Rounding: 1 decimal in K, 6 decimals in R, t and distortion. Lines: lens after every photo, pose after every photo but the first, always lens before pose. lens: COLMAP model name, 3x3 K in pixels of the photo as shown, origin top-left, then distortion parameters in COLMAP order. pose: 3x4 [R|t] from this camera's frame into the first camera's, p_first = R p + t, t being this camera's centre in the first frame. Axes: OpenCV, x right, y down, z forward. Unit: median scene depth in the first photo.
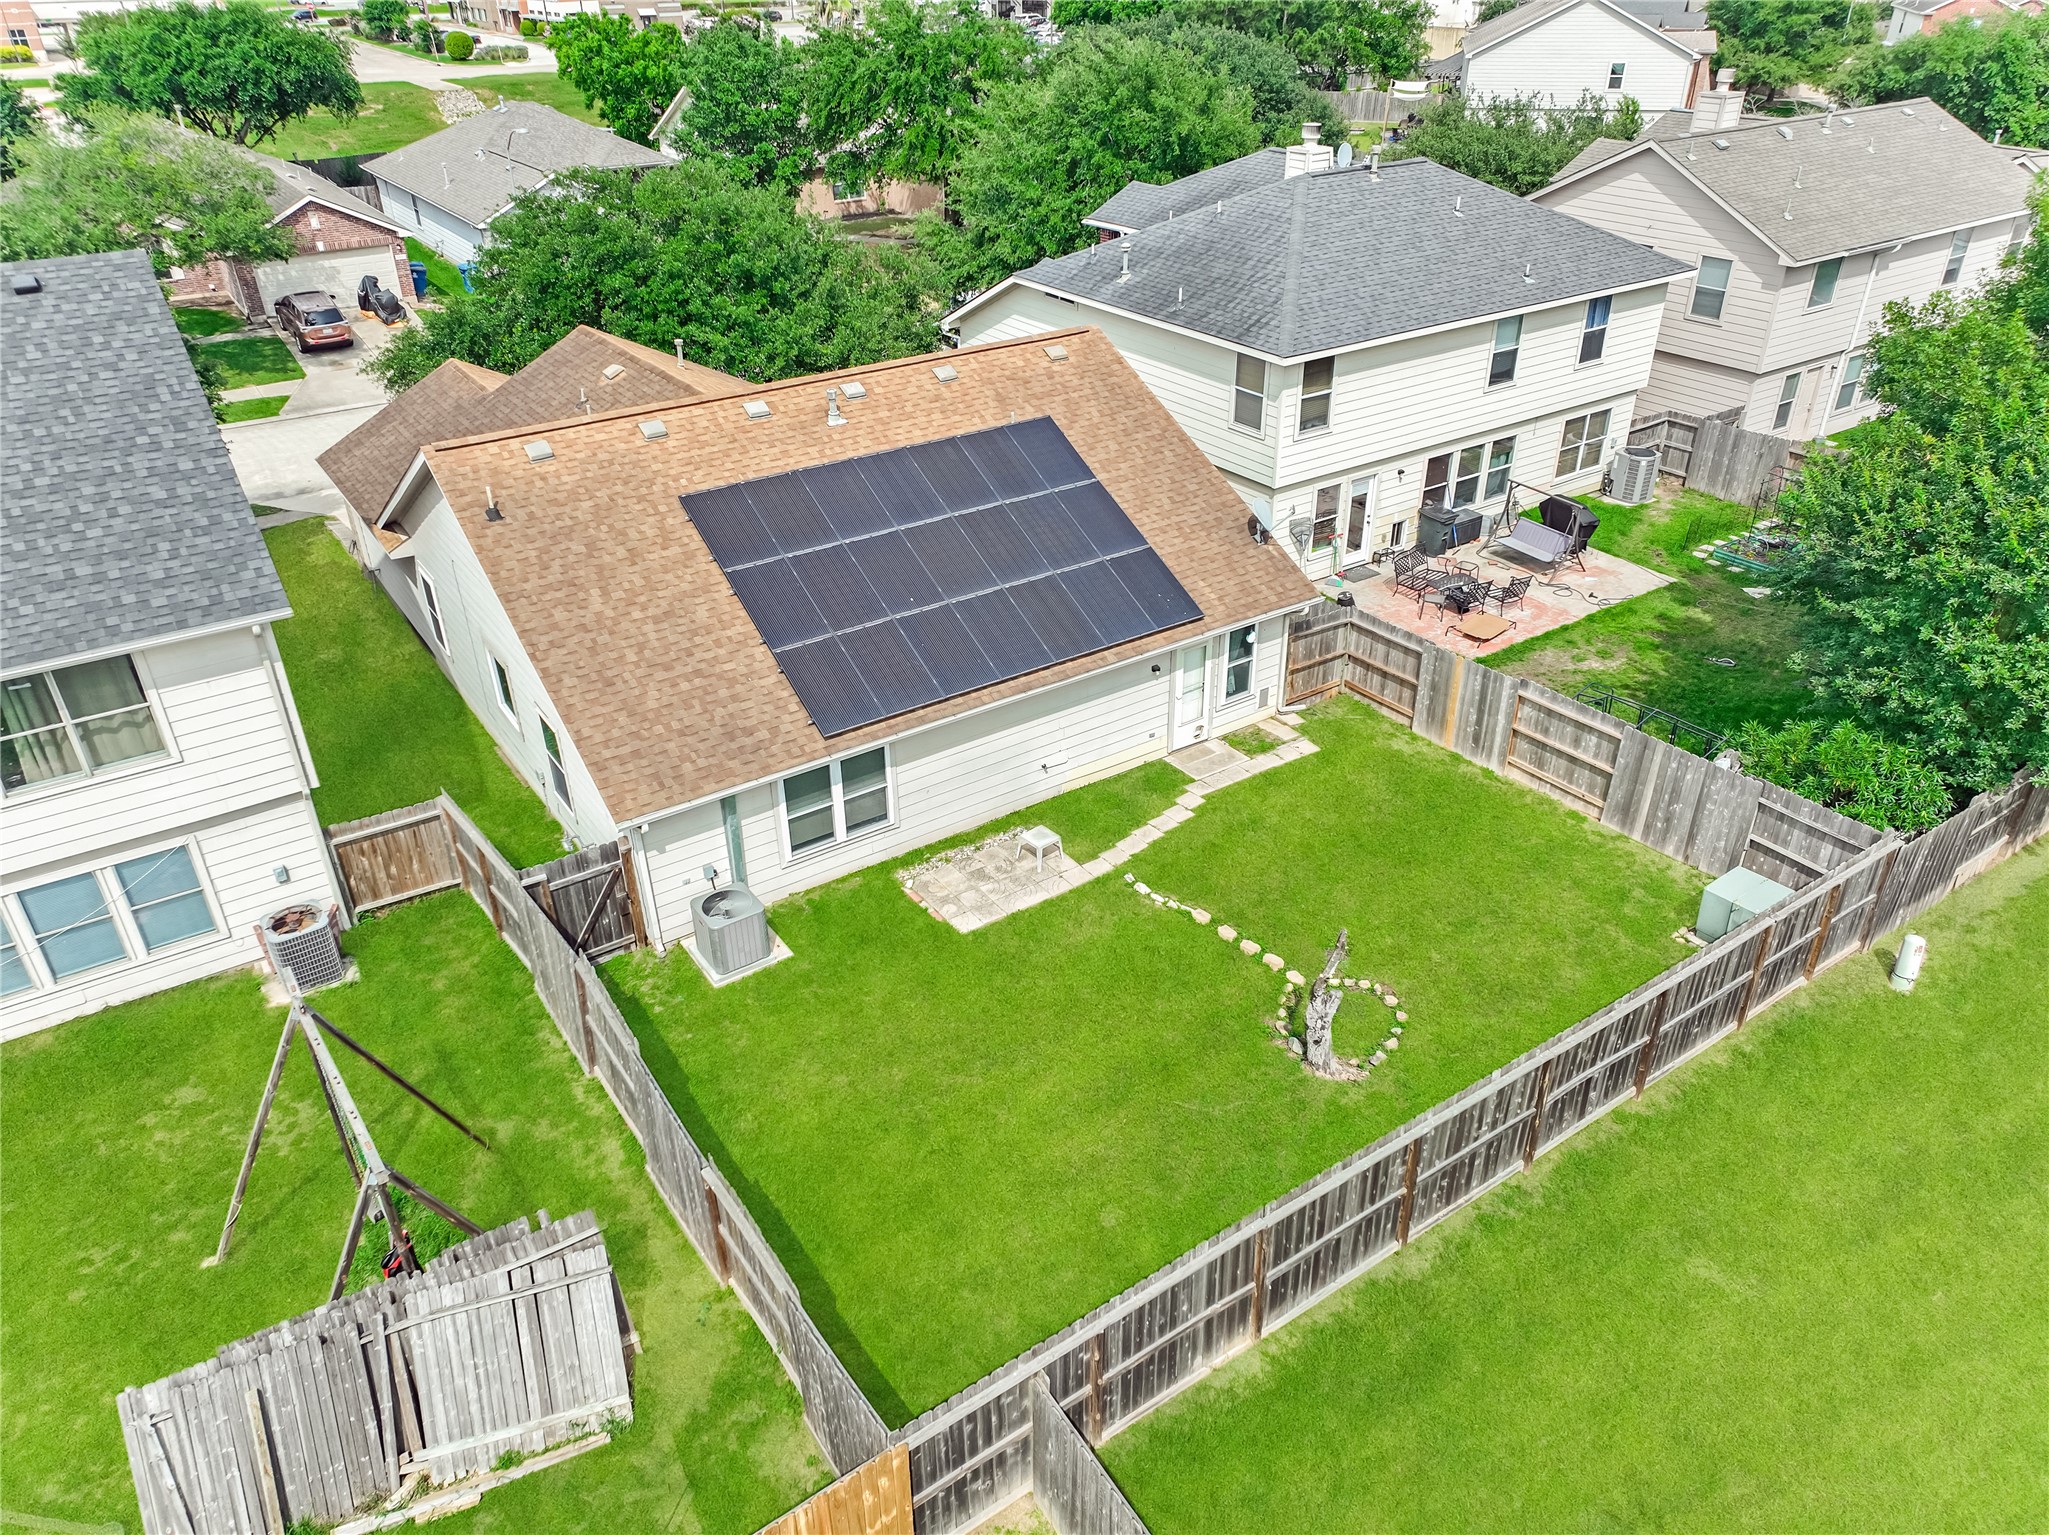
lens RADIAL K [[1439.4, 0, 1025.7], [0, 1439.4, 769.7], [0, 0, 1]] dist [0.005542, 0.005414]
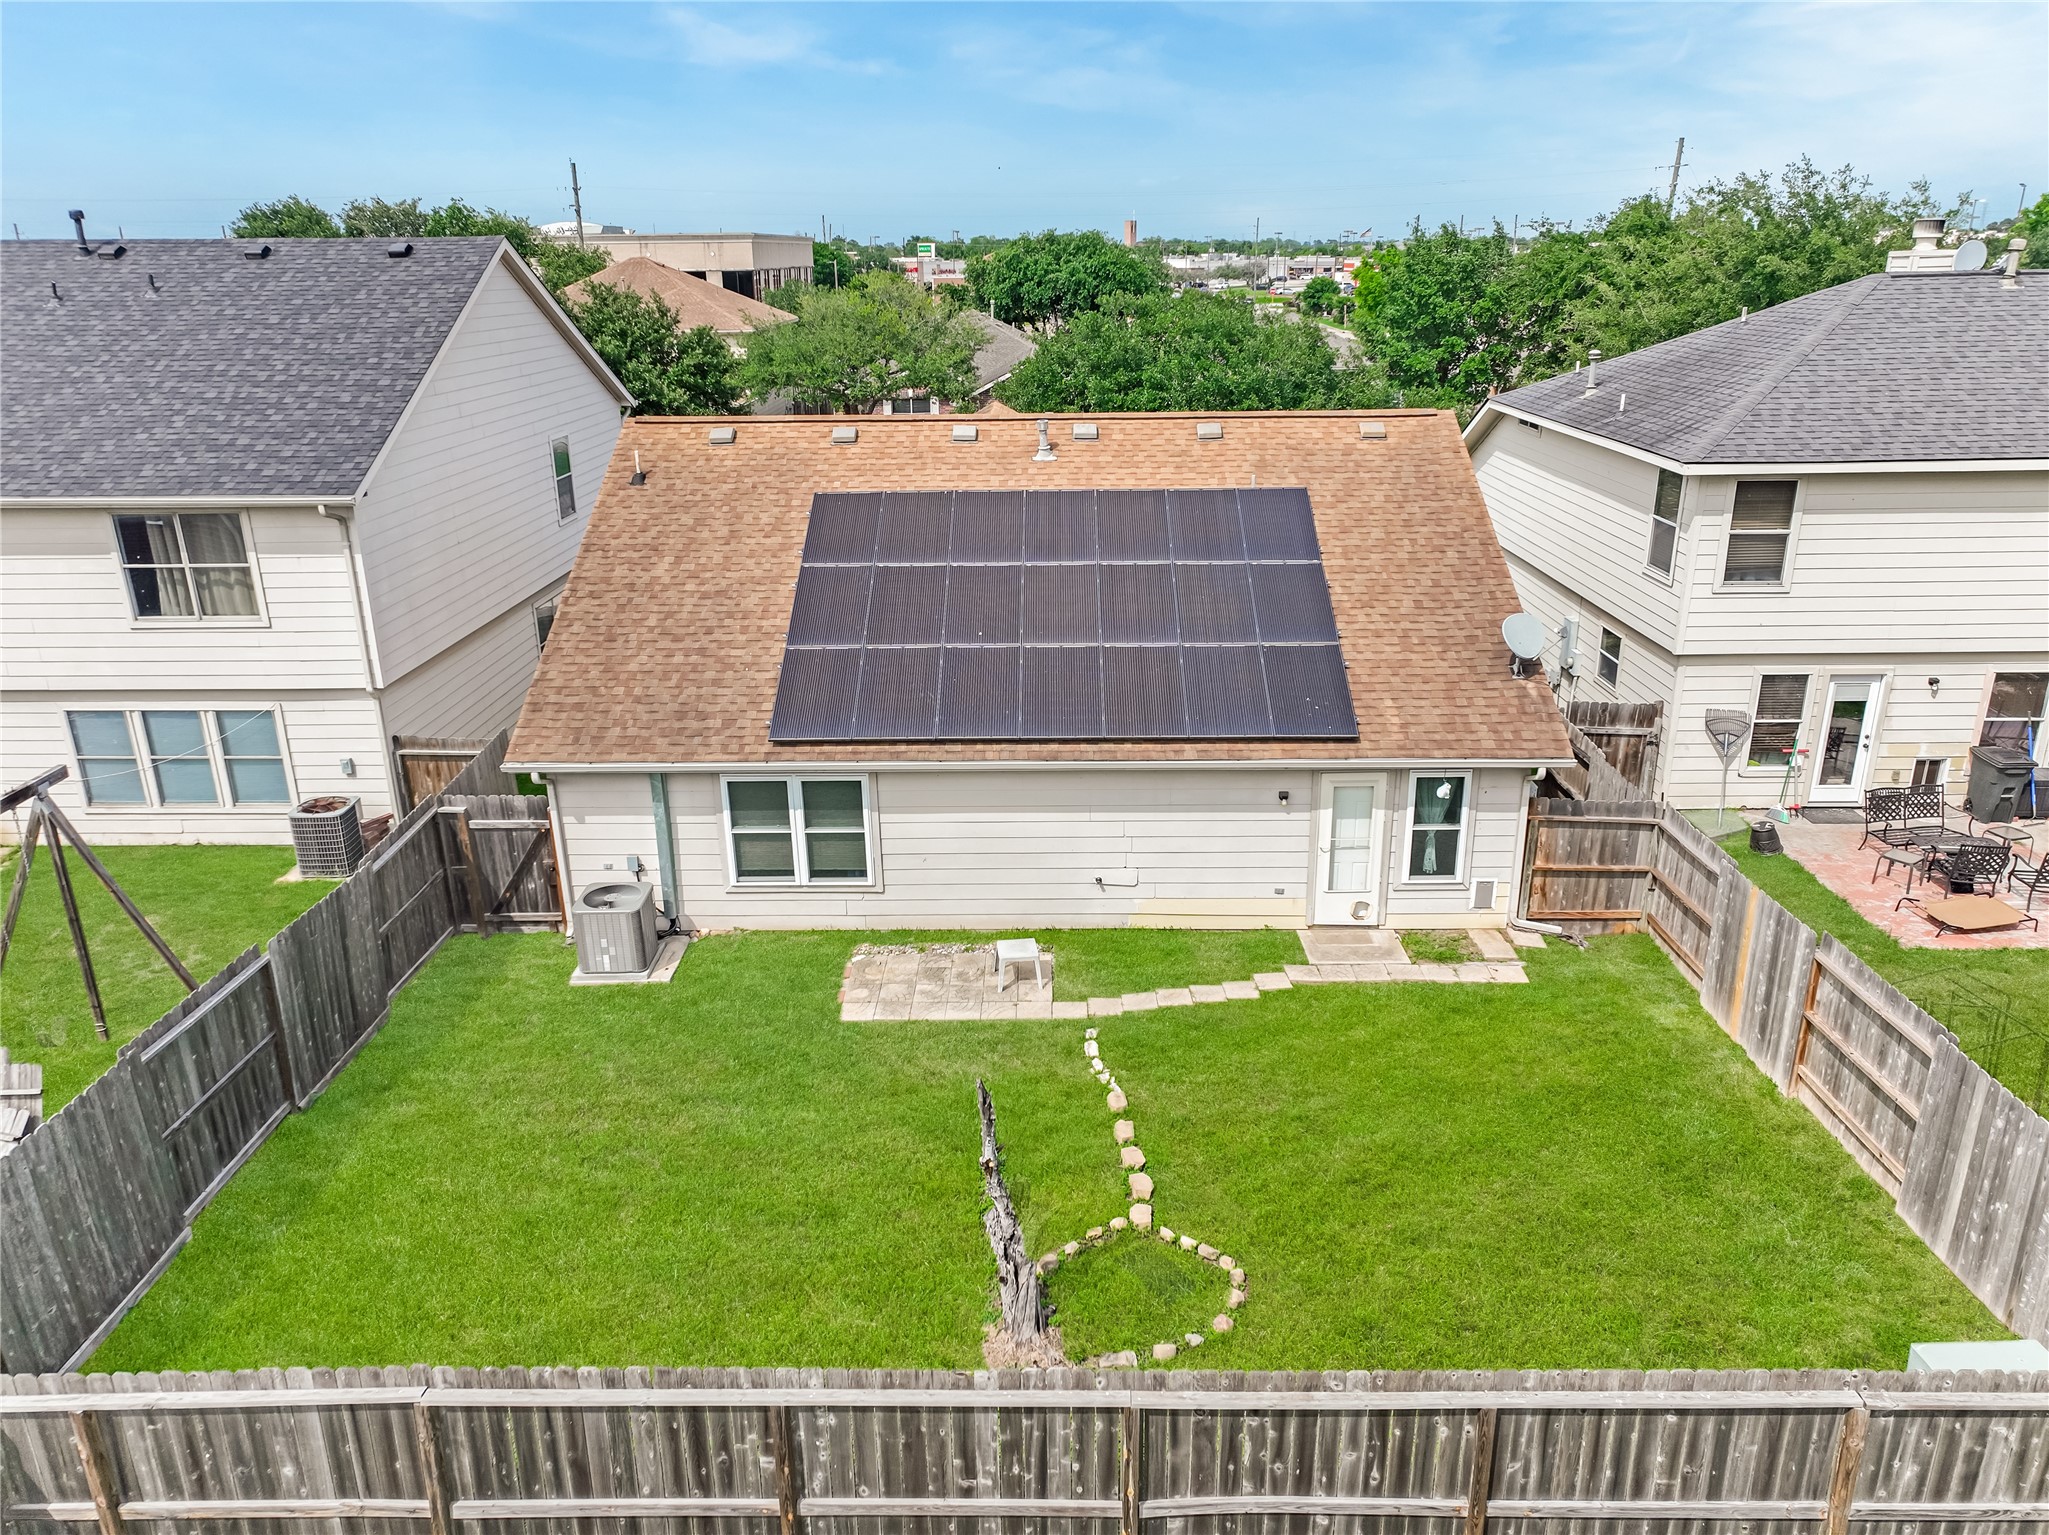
lens RADIAL K [[1439.4, 0, 1030.1], [0, 1439.4, 765.4], [0, 0, 1]] dist [0.005542, 0.005414]
pose [[0.815396, 0.194118, -0.545387, 0.387981], [-0.293333, 0.950749, -0.100159, 0.026805], [0.499083, 0.241650, 0.832179, 0.324735]]
